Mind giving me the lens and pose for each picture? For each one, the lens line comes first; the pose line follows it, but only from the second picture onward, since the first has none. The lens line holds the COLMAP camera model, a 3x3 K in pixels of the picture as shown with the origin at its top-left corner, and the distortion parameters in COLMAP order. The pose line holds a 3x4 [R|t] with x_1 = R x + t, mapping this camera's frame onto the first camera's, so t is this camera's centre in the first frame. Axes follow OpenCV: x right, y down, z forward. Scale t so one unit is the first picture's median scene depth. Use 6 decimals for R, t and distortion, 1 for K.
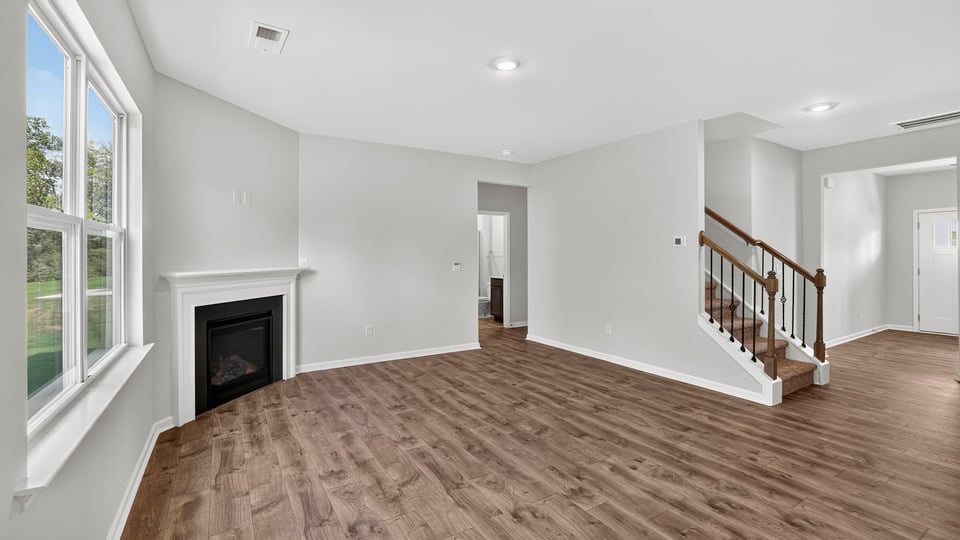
lens RADIAL K [[417.0, 0, 457.2], [0, 417.0, 256.2], [0, 0, 1]] dist [-0.017578, 0.002607]
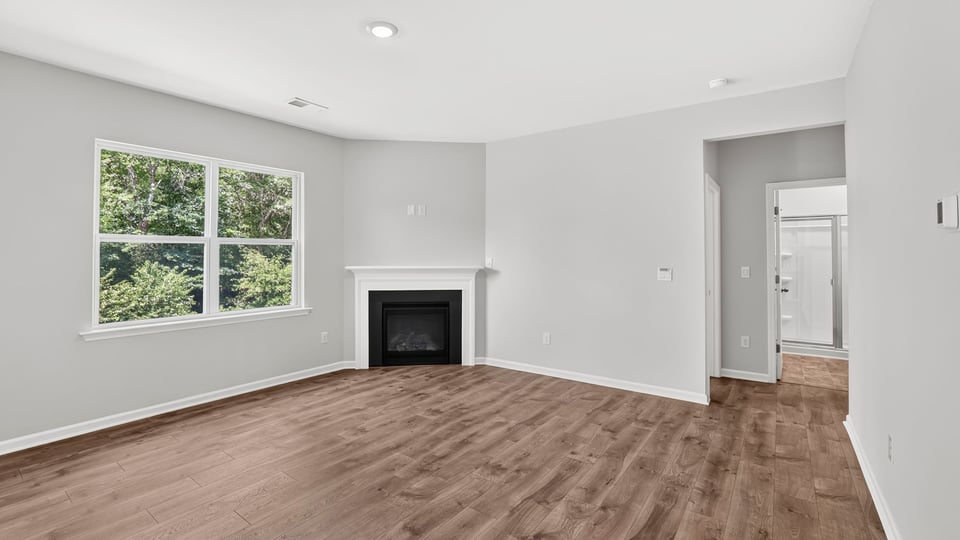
lens RADIAL K [[417.0, 0, 464.0], [0, 417.0, 250.5], [0, 0, 1]] dist [-0.017578, 0.002607]
pose [[0.390285, -0.011786, -0.920619, 0.742142], [-0.003305, 0.999894, -0.014203, 0.000298], [0.920688, 0.008586, 0.390205, 0.645146]]
